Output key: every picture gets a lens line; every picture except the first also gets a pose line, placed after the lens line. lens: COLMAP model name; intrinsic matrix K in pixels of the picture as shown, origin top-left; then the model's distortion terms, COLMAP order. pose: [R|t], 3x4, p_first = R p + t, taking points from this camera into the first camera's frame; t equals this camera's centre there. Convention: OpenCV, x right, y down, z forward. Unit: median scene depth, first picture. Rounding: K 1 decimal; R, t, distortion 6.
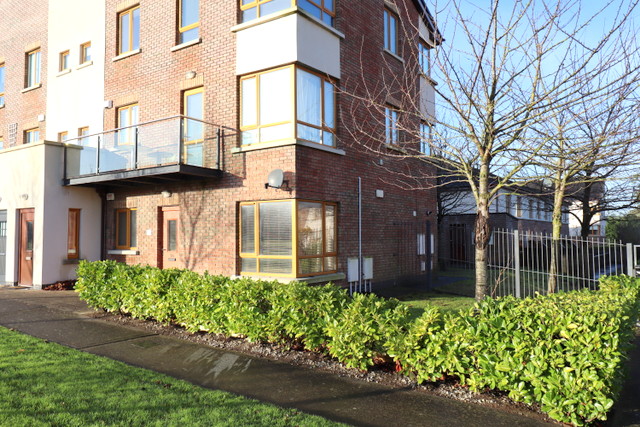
lens RADIAL K [[511.7, 0, 320.0], [0, 511.7, 211.5], [0, 0, 1]] dist [-0.009760, 0.010651]
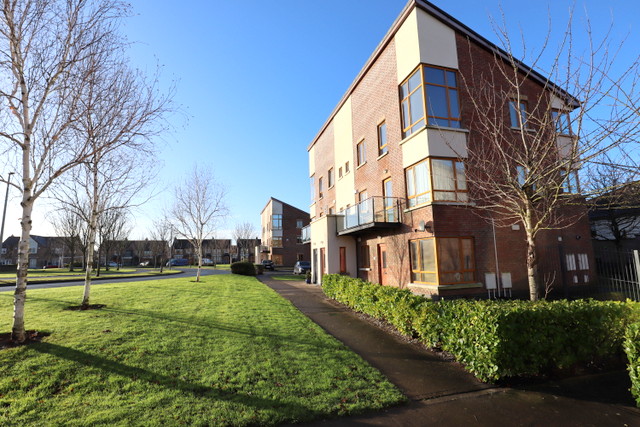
lens RADIAL K [[324.2, 0, 319.2], [0, 324.2, 216.7], [0, 0, 1]] dist [-0.023781, 0.000054]
pose [[0.778073, -0.099043, -0.620317, 0.283376], [0.051093, 0.994198, -0.094652, -0.009148], [0.626092, 0.041952, 0.778619, -0.048320]]
